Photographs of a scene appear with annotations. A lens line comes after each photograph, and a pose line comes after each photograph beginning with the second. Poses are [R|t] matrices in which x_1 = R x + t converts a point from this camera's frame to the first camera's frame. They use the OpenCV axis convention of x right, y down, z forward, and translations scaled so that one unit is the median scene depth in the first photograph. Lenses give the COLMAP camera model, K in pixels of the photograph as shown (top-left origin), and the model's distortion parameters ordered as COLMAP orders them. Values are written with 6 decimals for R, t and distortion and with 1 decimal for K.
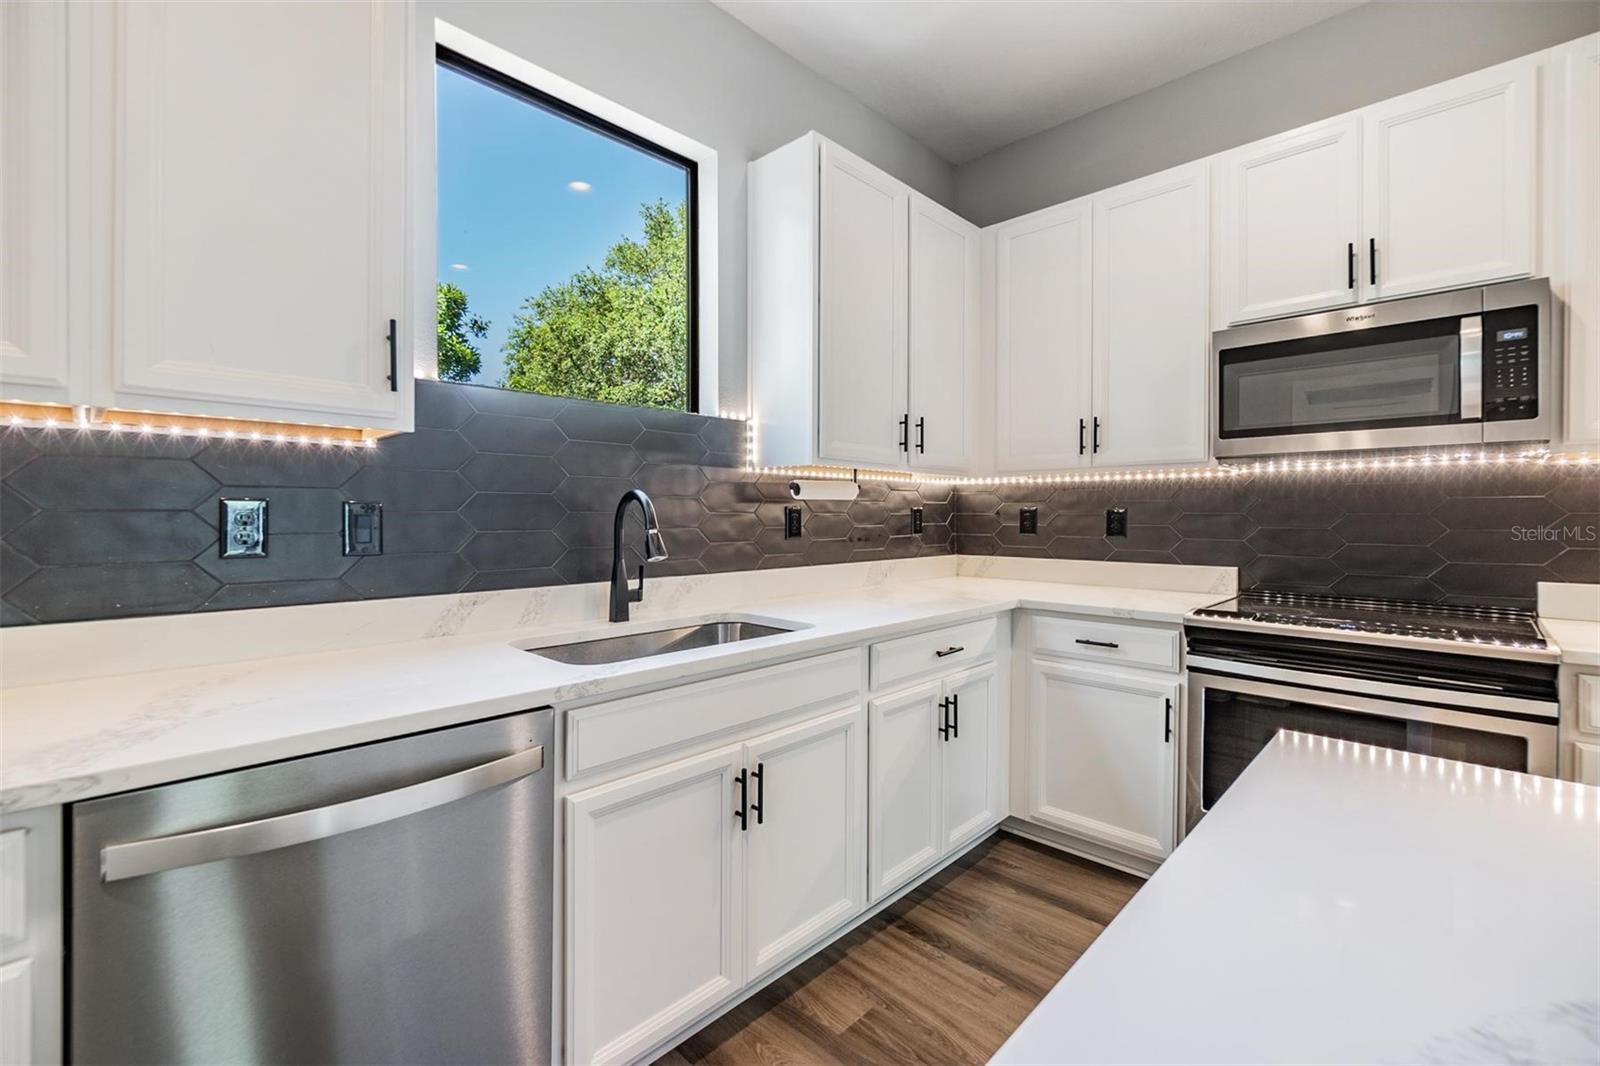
lens RADIAL K [[696.3, 0, 794.1], [0, 696.3, 516.9], [0, 0, 1]] dist [-0.002231, 0.000178]
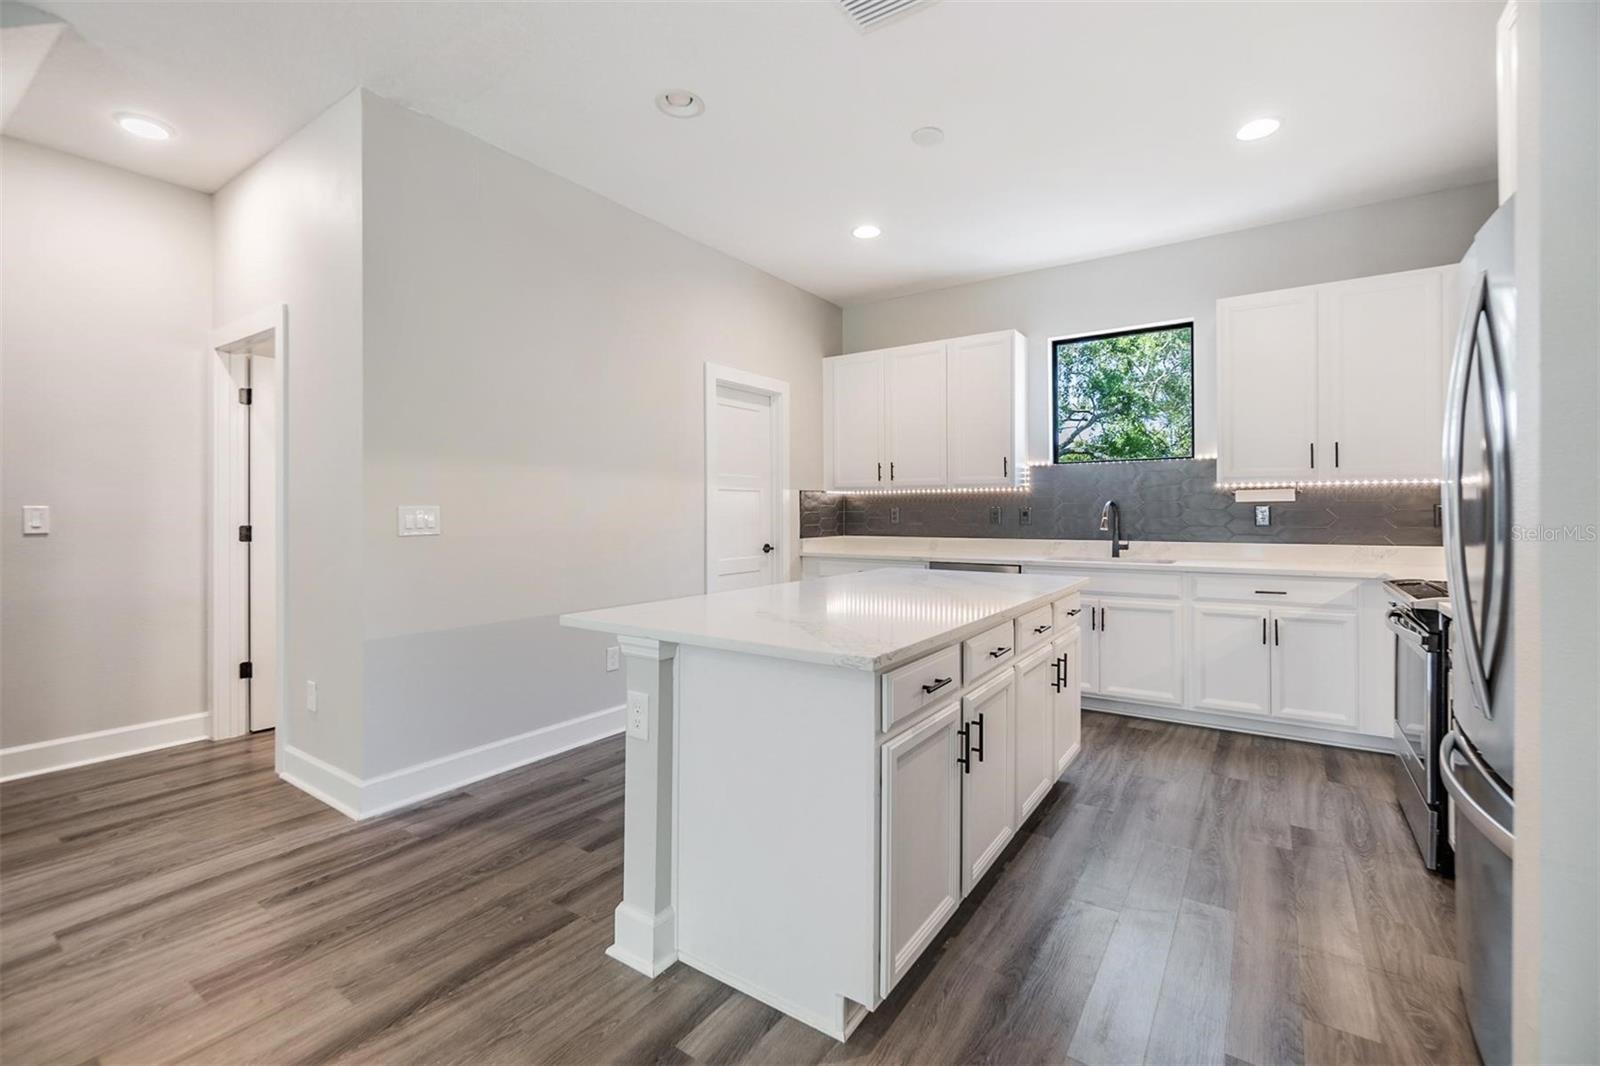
lens RADIAL K [[703.2, 0, 793.8], [0, 703.2, 512.8], [0, 0, 1]] dist [-0.000875, 0.000250]
pose [[0.174051, -0.003239, -0.984731, 1.673796], [-0.000068, 0.999995, -0.003301, 0.007482], [0.984737, 0.000642, 0.174050, -0.415106]]
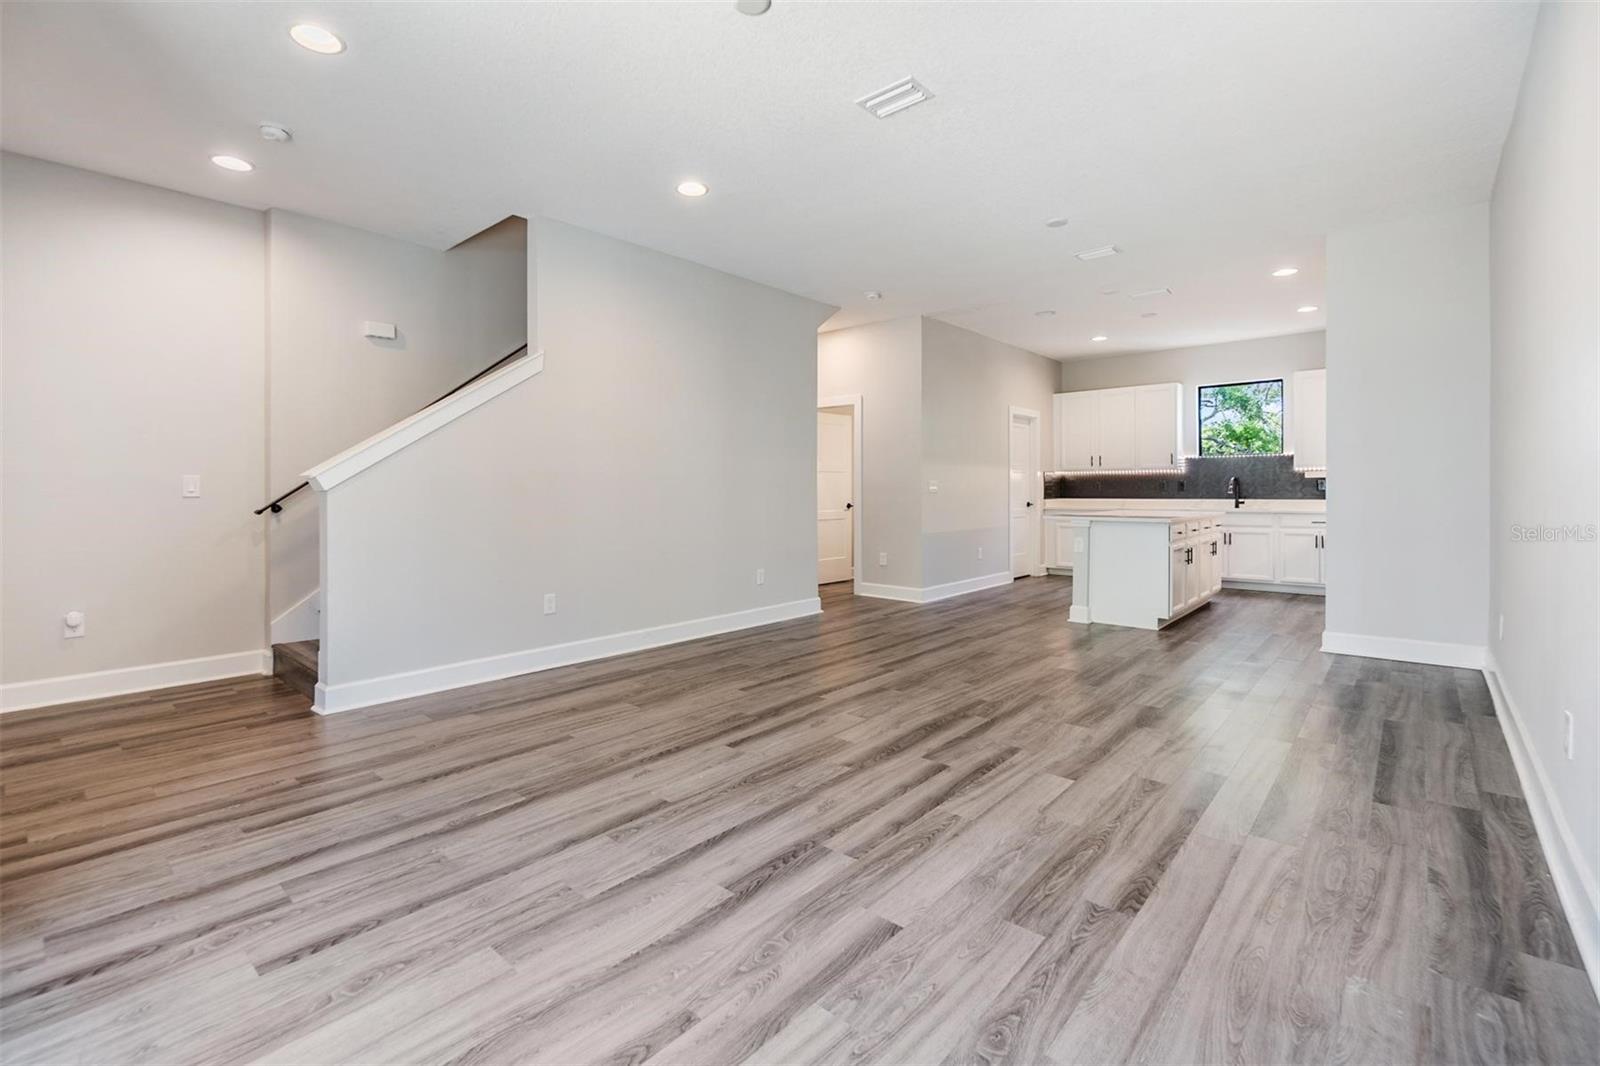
lens RADIAL K [[710.9, 0, 779.4], [0, 710.9, 491.2], [0, 0, 1]] dist [-0.000593, -0.006744]
pose [[0.040356, -0.002000, -0.999183, 3.549846], [-0.000724, 0.999998, -0.002031, 0.049997], [0.999185, 0.000805, 0.040354, -1.758999]]
